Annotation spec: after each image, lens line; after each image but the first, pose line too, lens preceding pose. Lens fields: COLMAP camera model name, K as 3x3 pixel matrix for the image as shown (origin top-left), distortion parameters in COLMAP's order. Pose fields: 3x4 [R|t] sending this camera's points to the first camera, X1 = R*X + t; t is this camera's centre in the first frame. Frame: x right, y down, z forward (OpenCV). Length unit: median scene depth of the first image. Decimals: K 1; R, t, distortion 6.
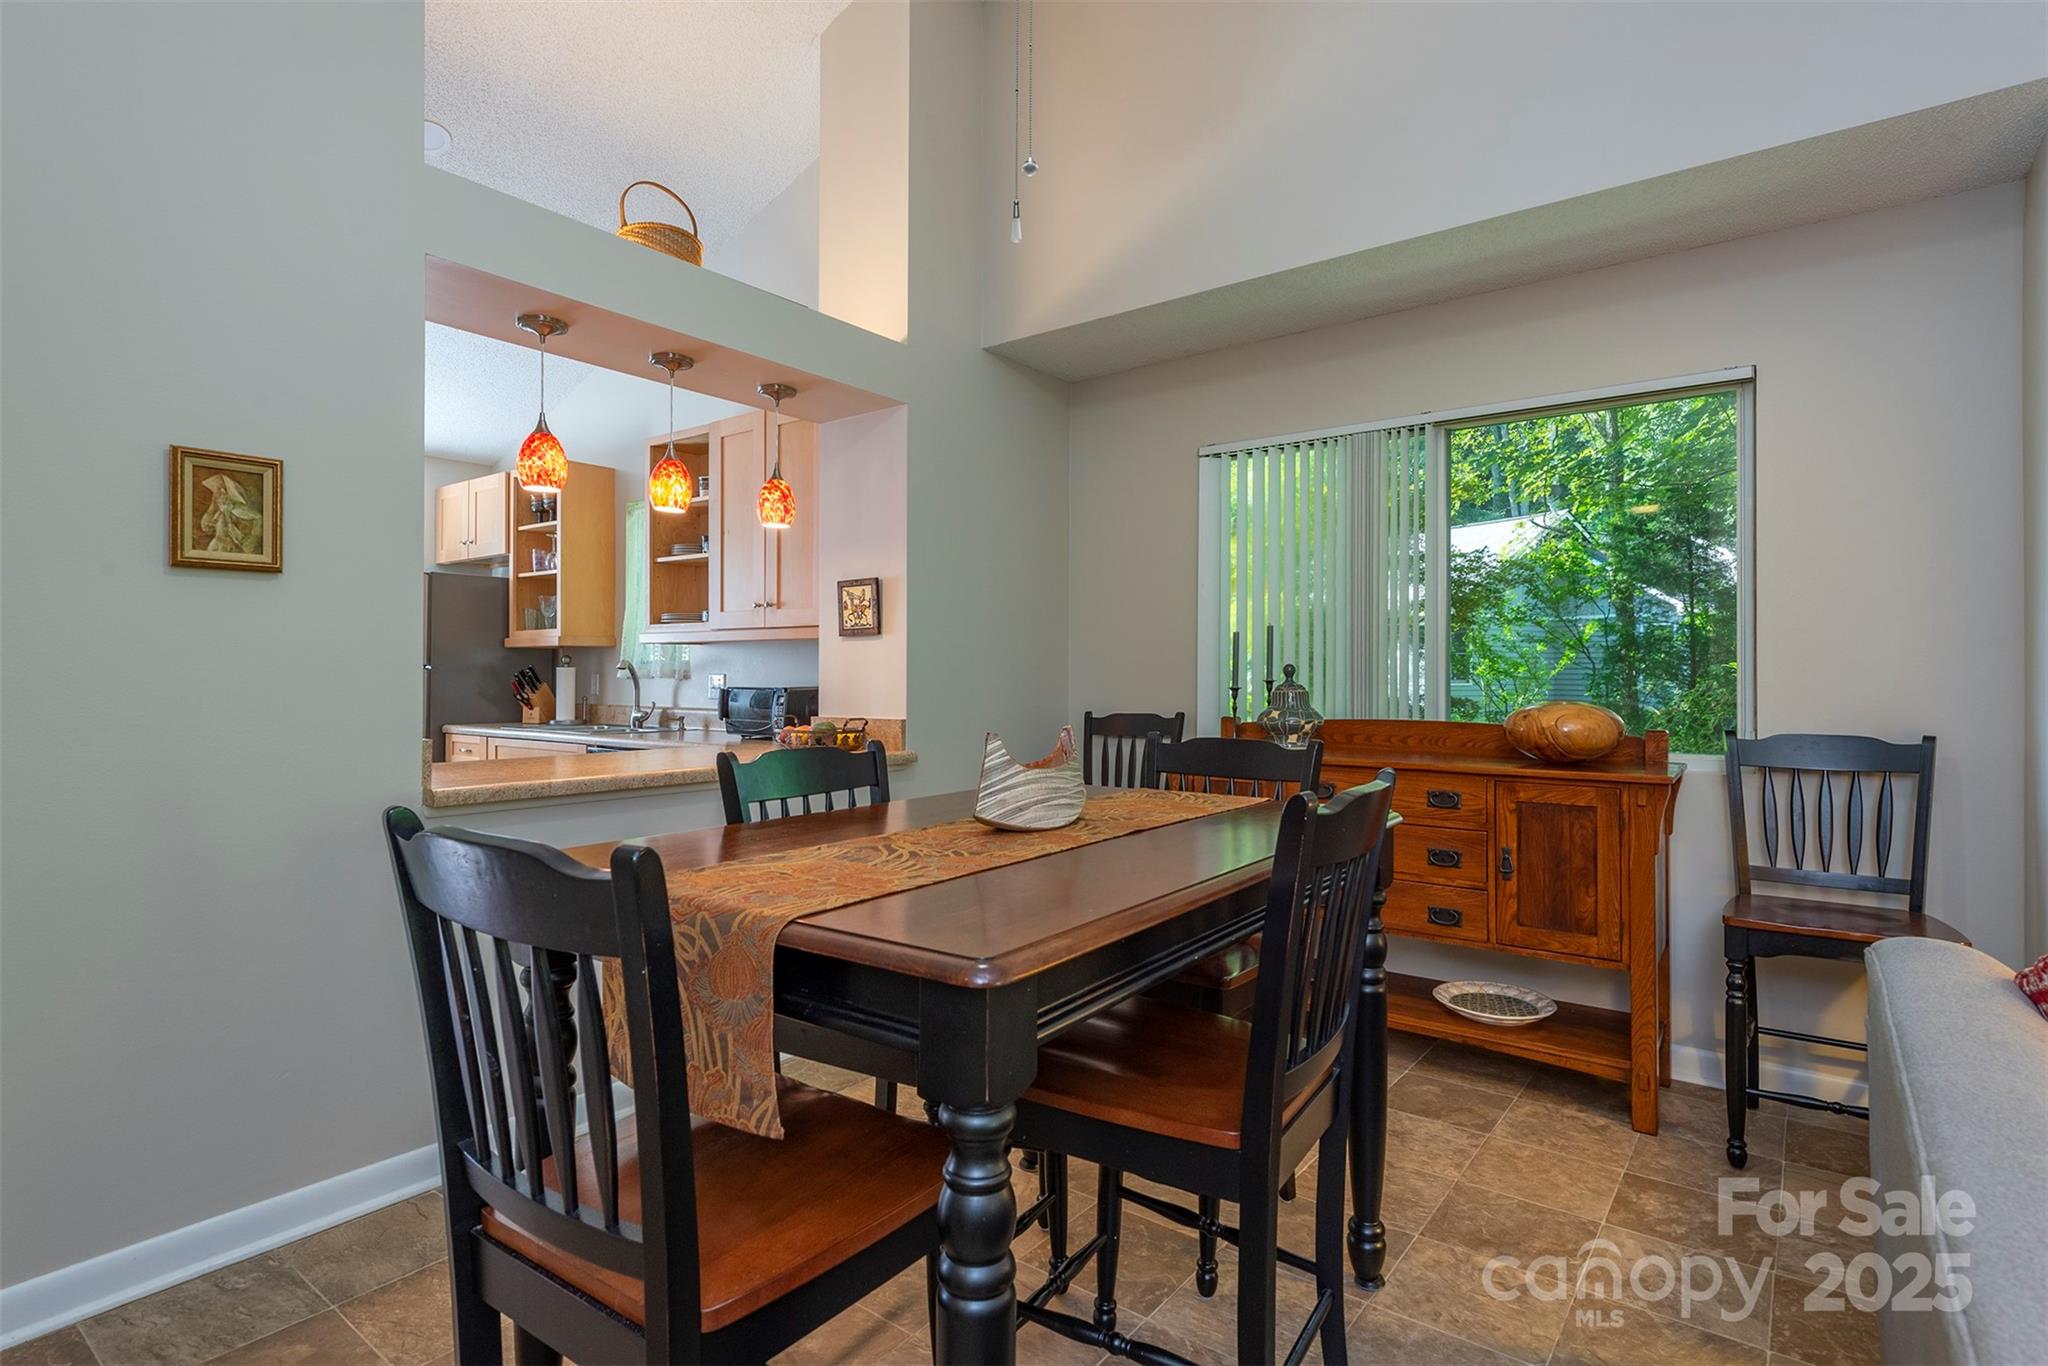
lens RADIAL K [[1075.5, 0, 1037.4], [0, 1075.5, 691.3], [0, 0, 1]] dist [0.021702, -0.008918]
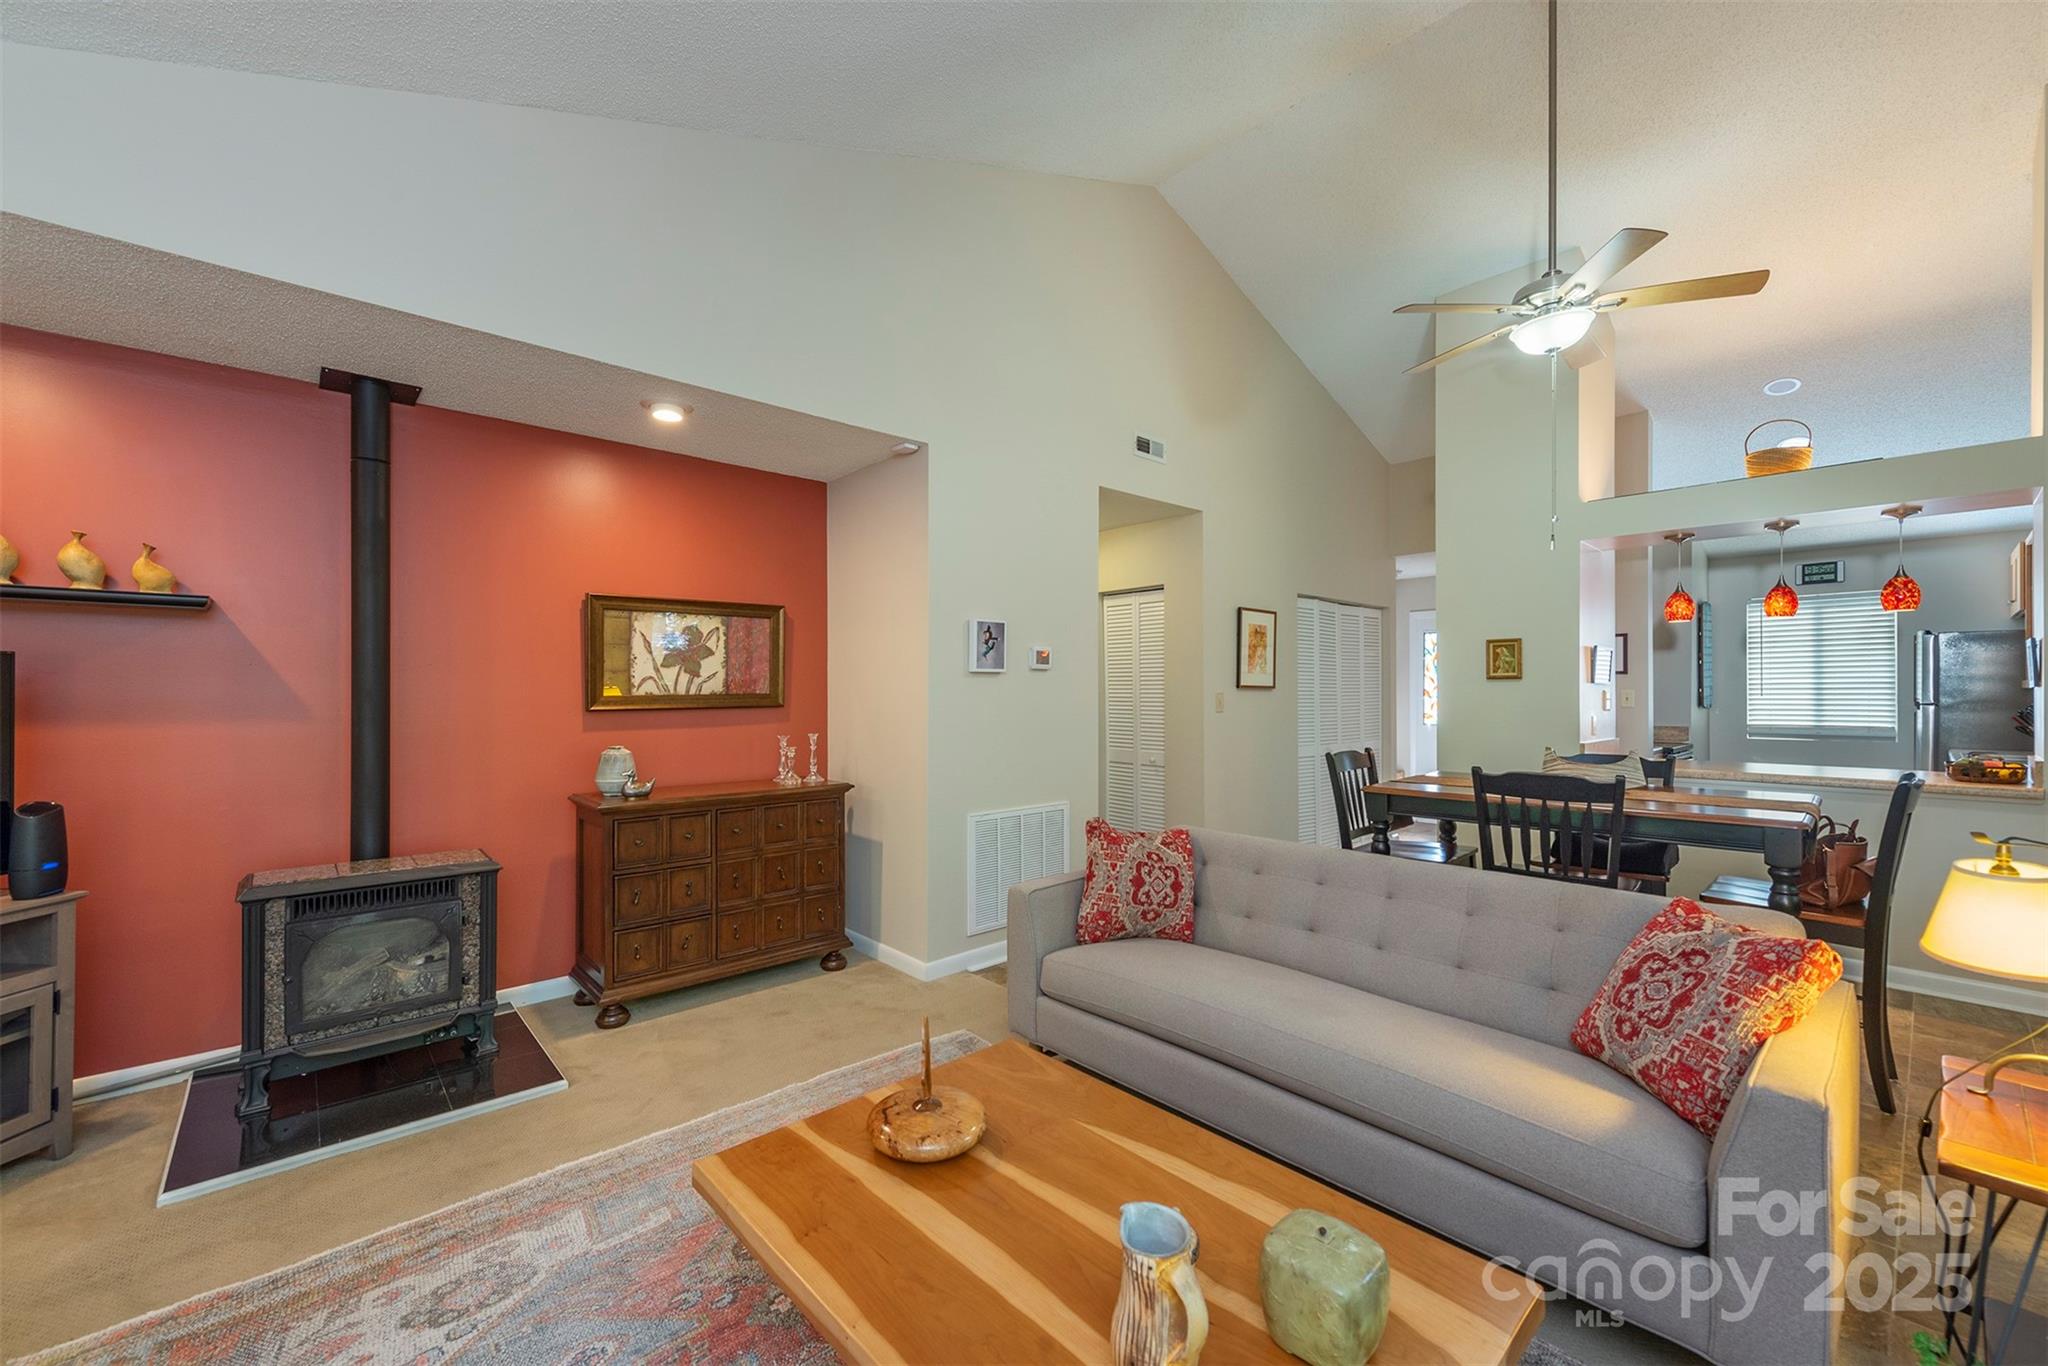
lens RADIAL K [[808.7, 0, 1017.1], [0, 808.7, 691.6], [0, 0, 1]] dist [0.016162, -0.004850]
pose [[-0.169694, -0.004272, -0.985488, 0.842351], [-0.010607, 0.999941, -0.002508, -0.032454], [0.985440, 0.010027, -0.169729, 0.055194]]
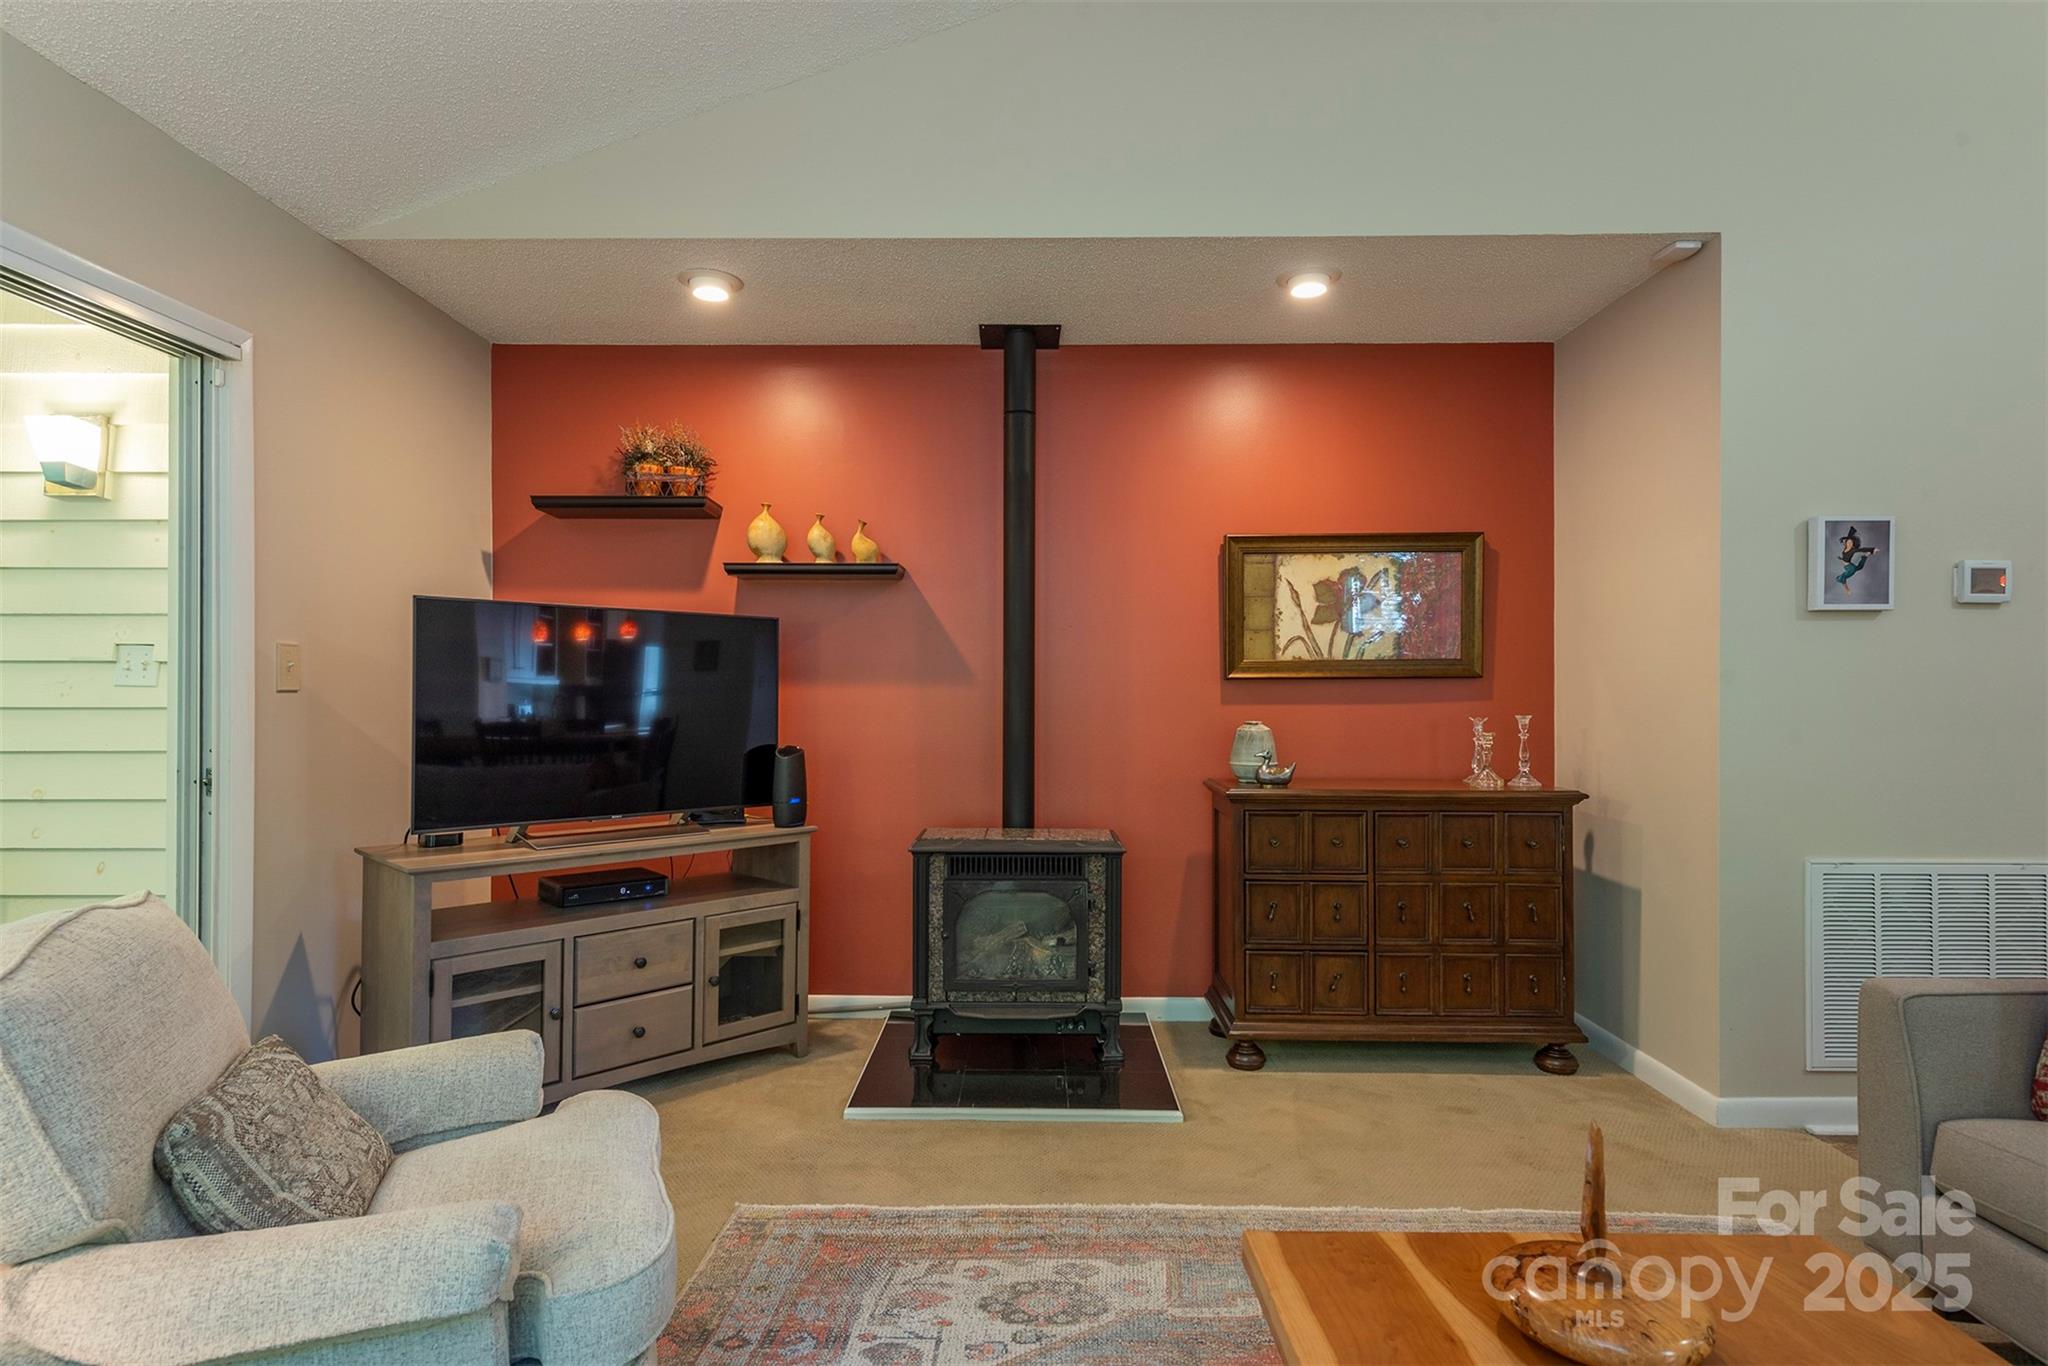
lens RADIAL K [[1075.5, 0, 1022.8], [0, 1075.5, 686.1], [0, 0, 1]] dist [0.021702, -0.008918]
pose [[-0.788597, -0.009779, -0.614833, 0.786561], [-0.011493, 0.999933, -0.001163, -0.000379], [0.614803, 0.006149, -0.788656, 0.090215]]
